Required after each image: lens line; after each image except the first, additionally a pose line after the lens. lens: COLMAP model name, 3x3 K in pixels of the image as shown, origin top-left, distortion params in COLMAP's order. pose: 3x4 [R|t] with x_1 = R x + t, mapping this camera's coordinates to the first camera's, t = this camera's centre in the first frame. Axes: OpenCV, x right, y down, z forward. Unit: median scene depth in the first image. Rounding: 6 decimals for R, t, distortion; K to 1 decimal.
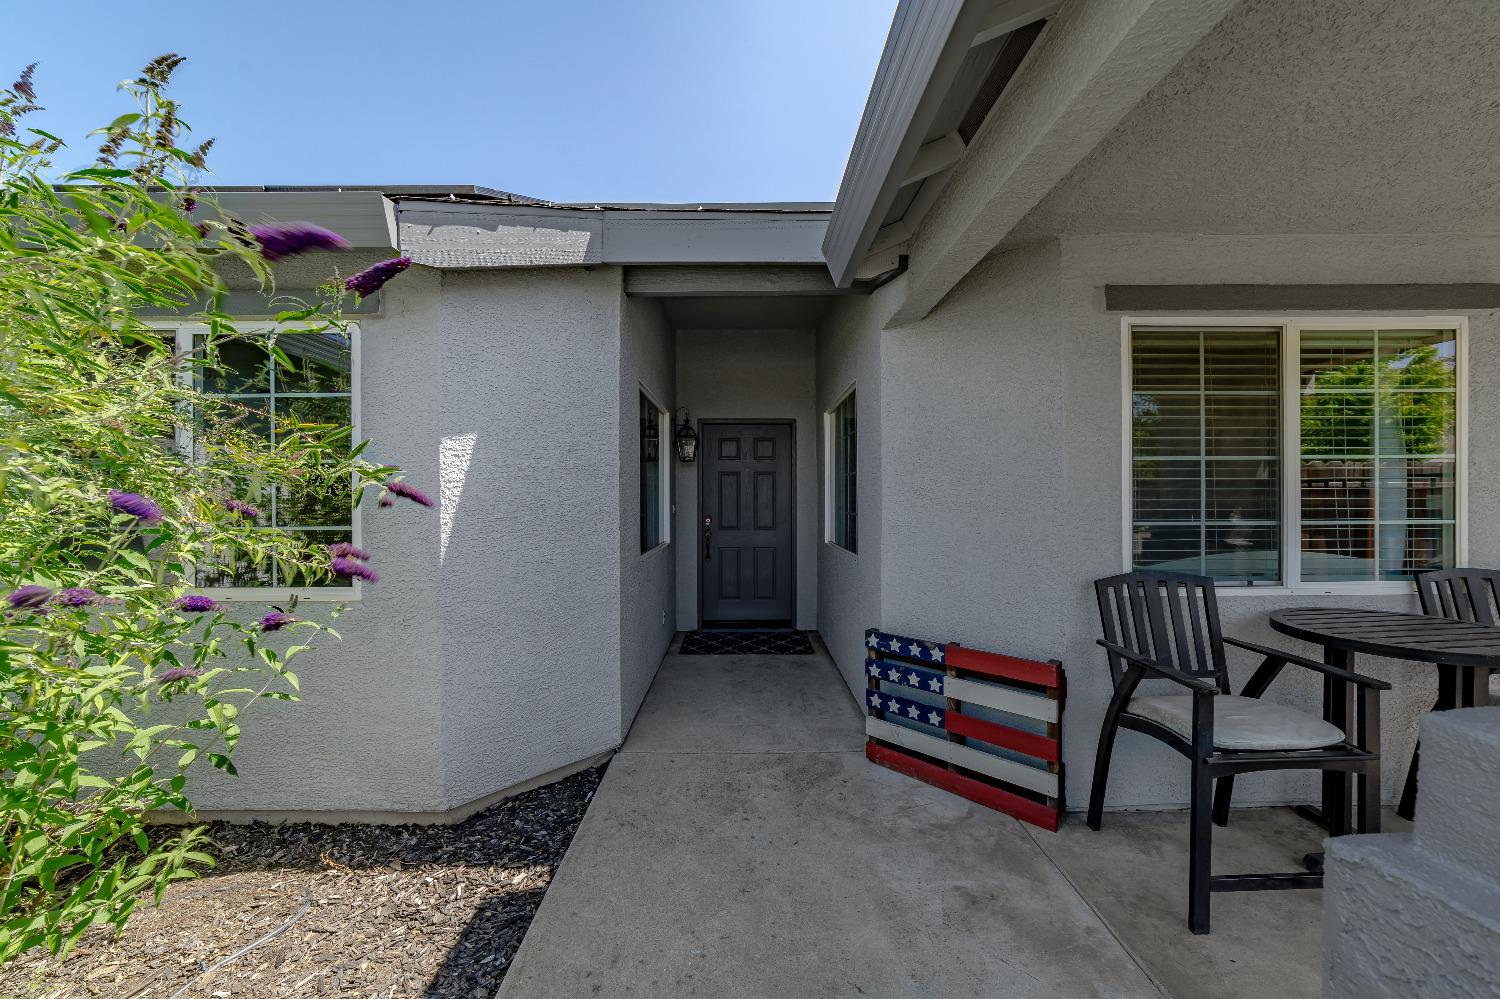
lens RADIAL K [[580.6, 0, 745.5], [0, 580.6, 496.5], [0, 0, 1]] dist [-0.024877, 0.009122]
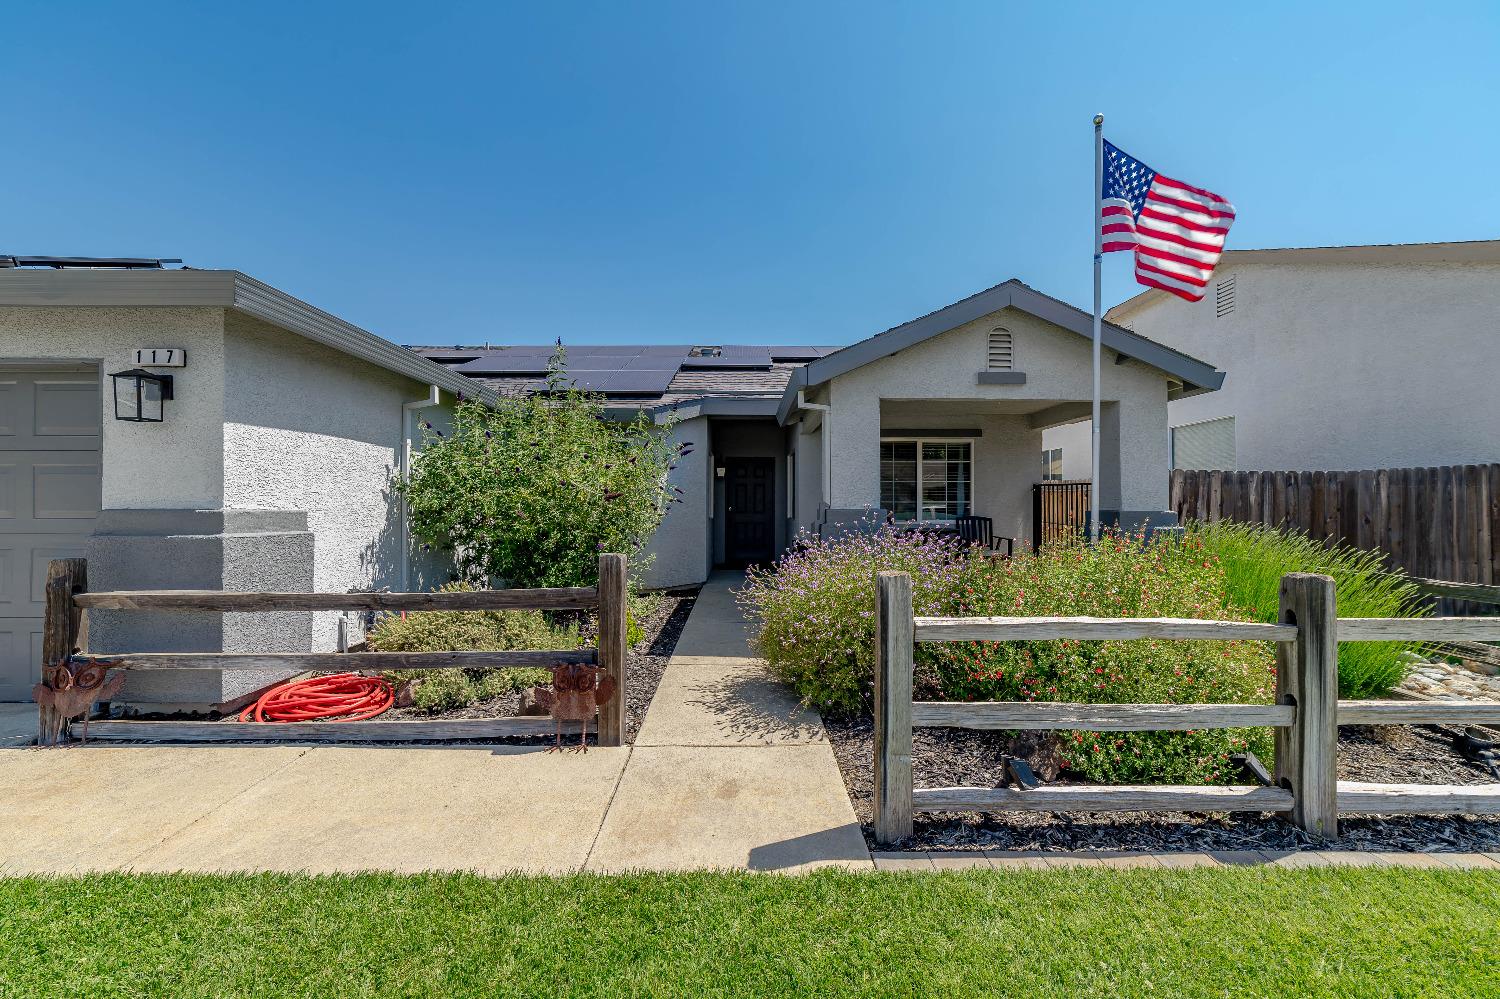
lens RADIAL K [[574.4, 0, 745.3], [0, 574.4, 497.7], [0, 0, 1]] dist [-0.024272, 0.009569]
pose [[0.999984, 0.005423, -0.001321, -0.011818], [-0.005441, 0.999896, -0.013388, 0.031043], [0.001249, 0.013395, 0.999910, -0.986051]]
